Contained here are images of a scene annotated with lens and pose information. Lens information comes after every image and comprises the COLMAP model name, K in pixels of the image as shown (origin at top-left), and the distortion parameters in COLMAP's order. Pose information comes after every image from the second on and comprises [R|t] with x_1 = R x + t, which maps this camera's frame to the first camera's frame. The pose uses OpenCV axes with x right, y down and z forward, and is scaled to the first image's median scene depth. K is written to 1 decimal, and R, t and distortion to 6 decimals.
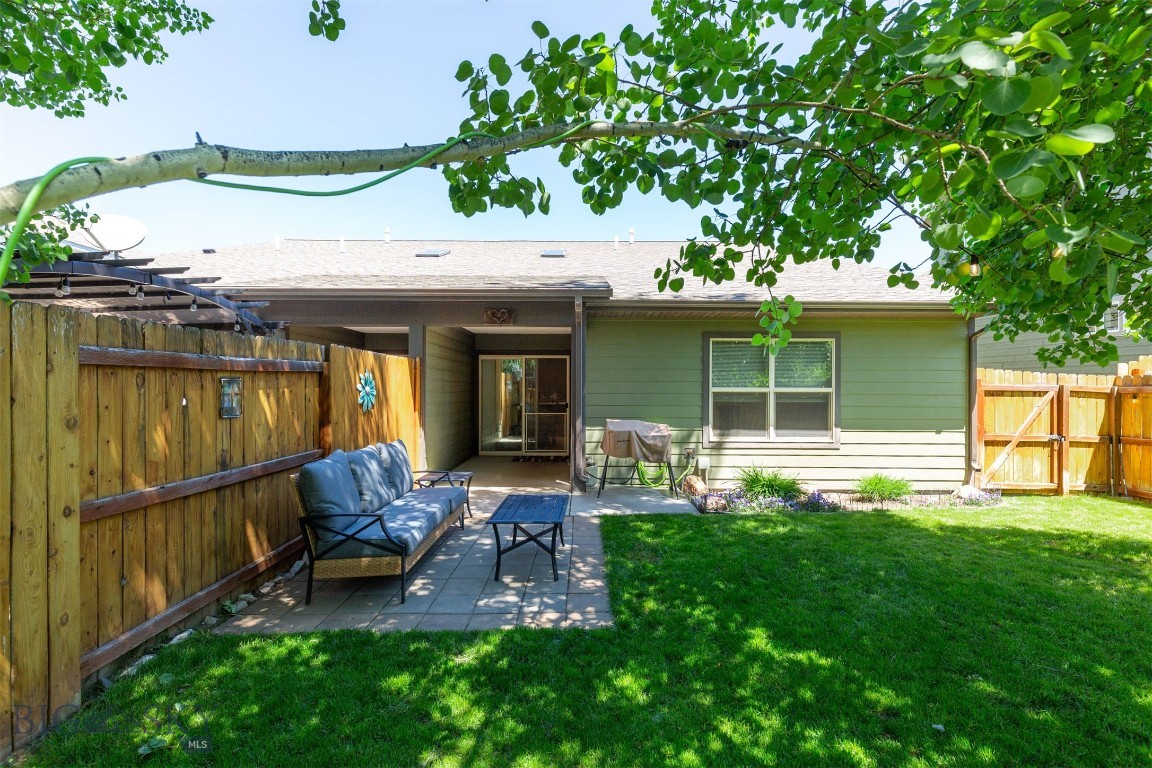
lens RADIAL K [[548.9, 0, 576.0], [0, 548.9, 384.0], [0, 0, 1]] dist [0.001586, 0.000223]
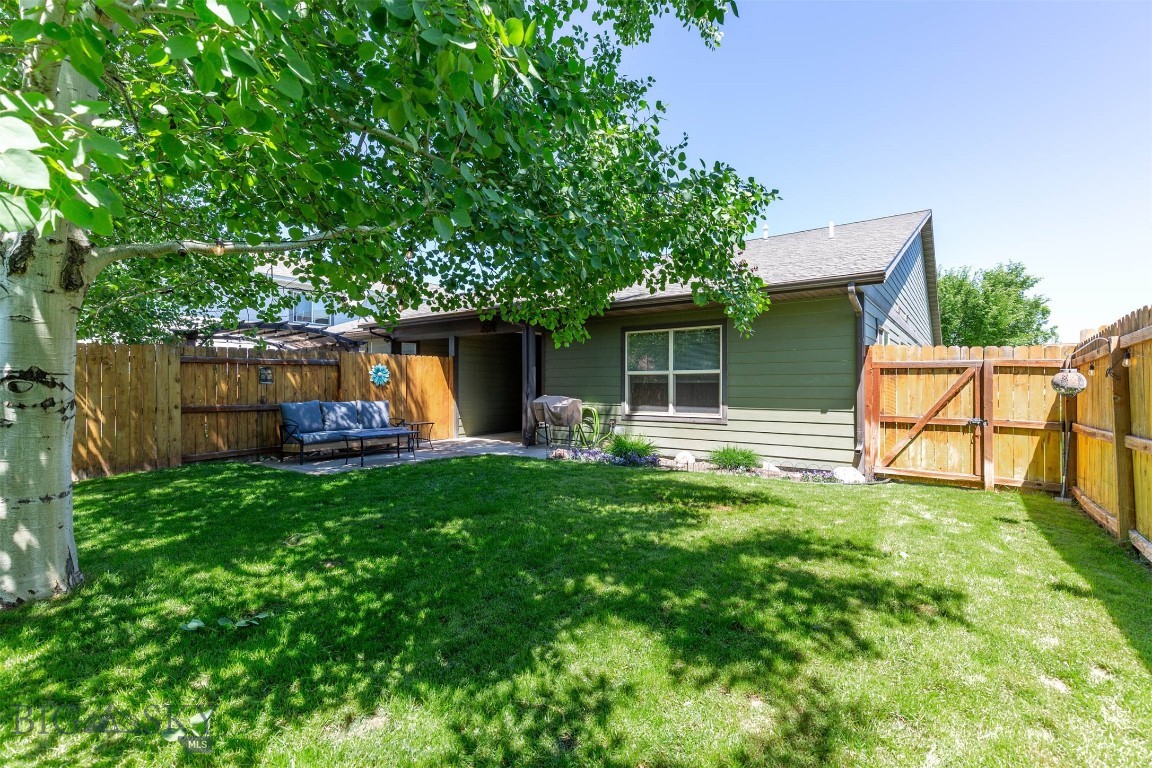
lens RADIAL K [[522.6, 0, 576.0], [0, 522.6, 384.0], [0, 0, 1]] dist [0.000770, 0.000081]
pose [[0.801861, -0.007199, -0.597467, 0.864448], [0.007474, 0.999970, -0.002018, 0.036770], [0.597464, -0.002847, 0.801891, -0.020736]]
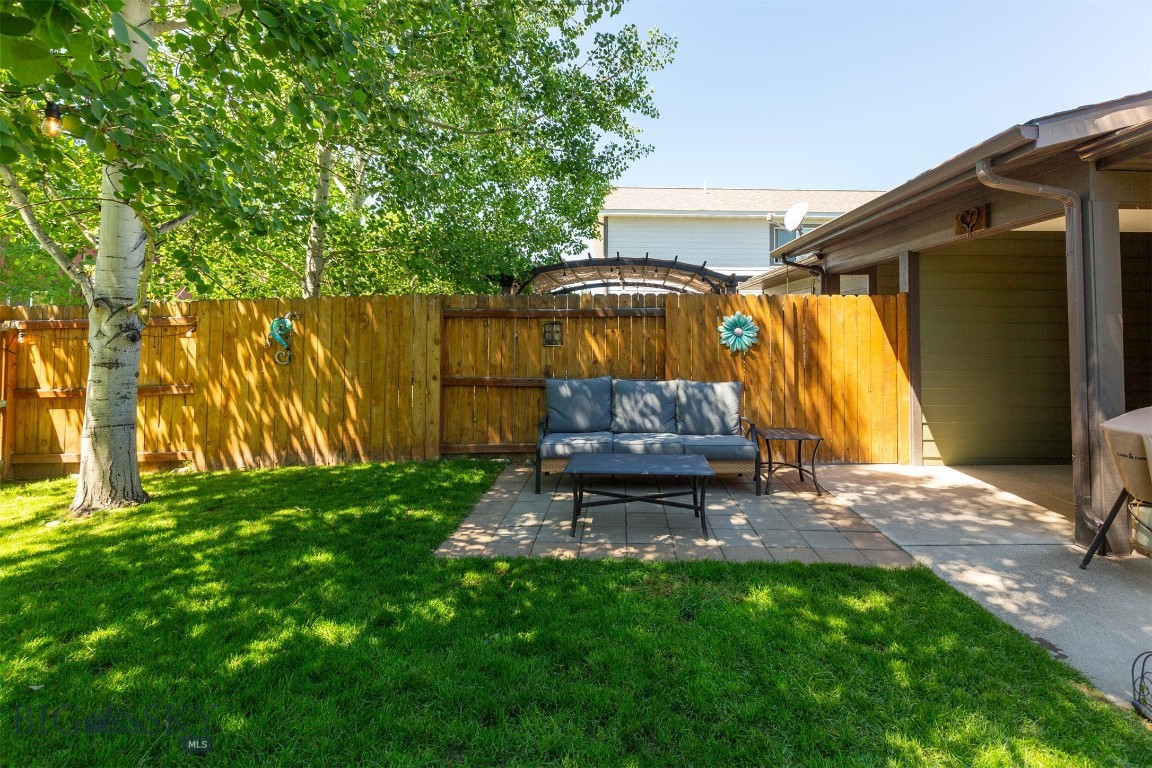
lens RADIAL K [[540.2, 0, 617.0], [0, 540.2, 307.2], [0, 0, 1]] dist [-0.000609, 0.012159]
pose [[0.012451, -0.048354, -0.998753, 0.445902], [-0.005588, 0.998811, -0.048427, 0.010087], [0.999907, 0.006184, 0.012166, 0.540898]]
